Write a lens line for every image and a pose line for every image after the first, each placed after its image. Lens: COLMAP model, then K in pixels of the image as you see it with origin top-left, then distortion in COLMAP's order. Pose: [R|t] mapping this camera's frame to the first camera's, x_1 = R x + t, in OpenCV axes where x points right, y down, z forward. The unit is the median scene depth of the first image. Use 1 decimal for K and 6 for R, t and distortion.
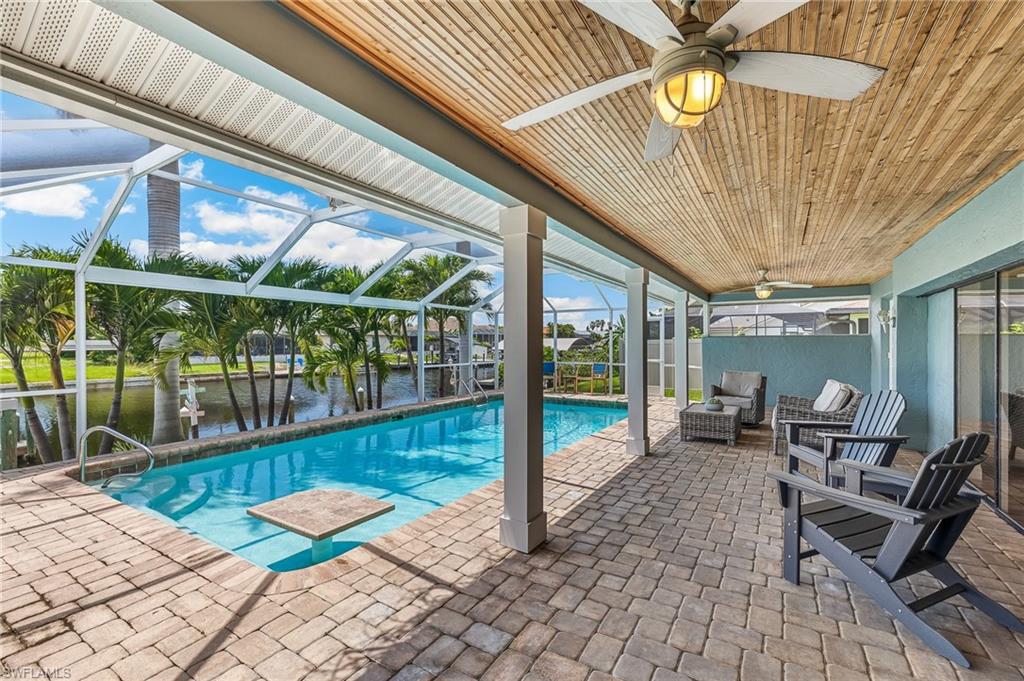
lens RADIAL K [[439.1, 0, 512.0], [0, 439.1, 341.6], [0, 0, 1]] dist [0.003077, 0.000502]
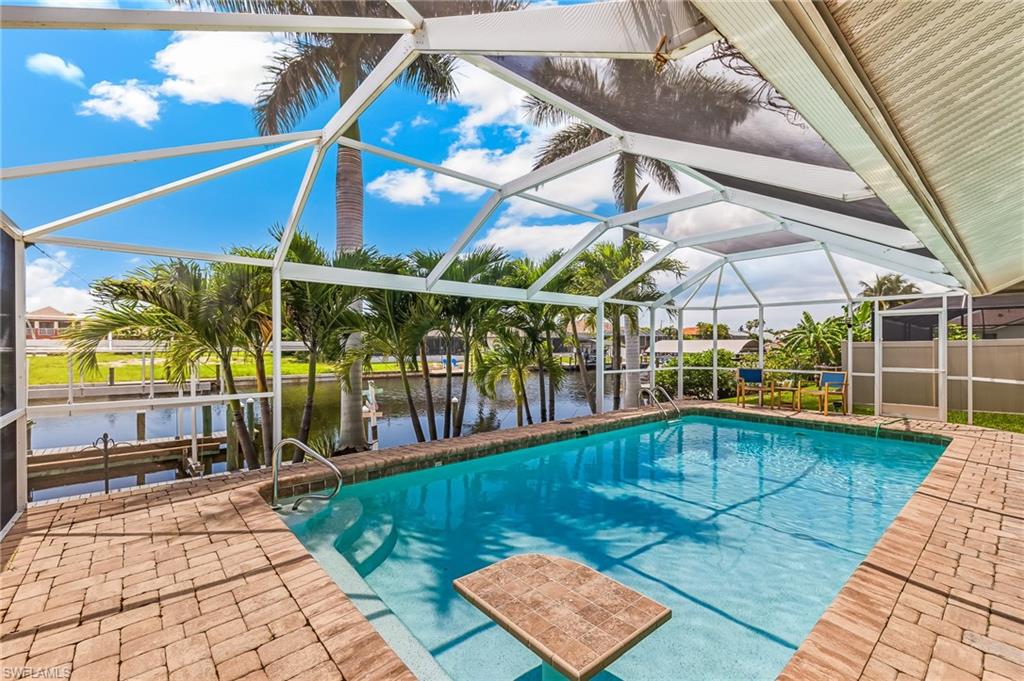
lens RADIAL K [[439.1, 0, 514.5], [0, 439.1, 344.8], [0, 0, 1]] dist [0.003077, 0.000502]
pose [[0.954063, 0.003016, -0.299592, -0.155456], [-0.001947, 0.999991, 0.003865, 0.000290], [0.299601, -0.003104, 0.954060, 0.187092]]
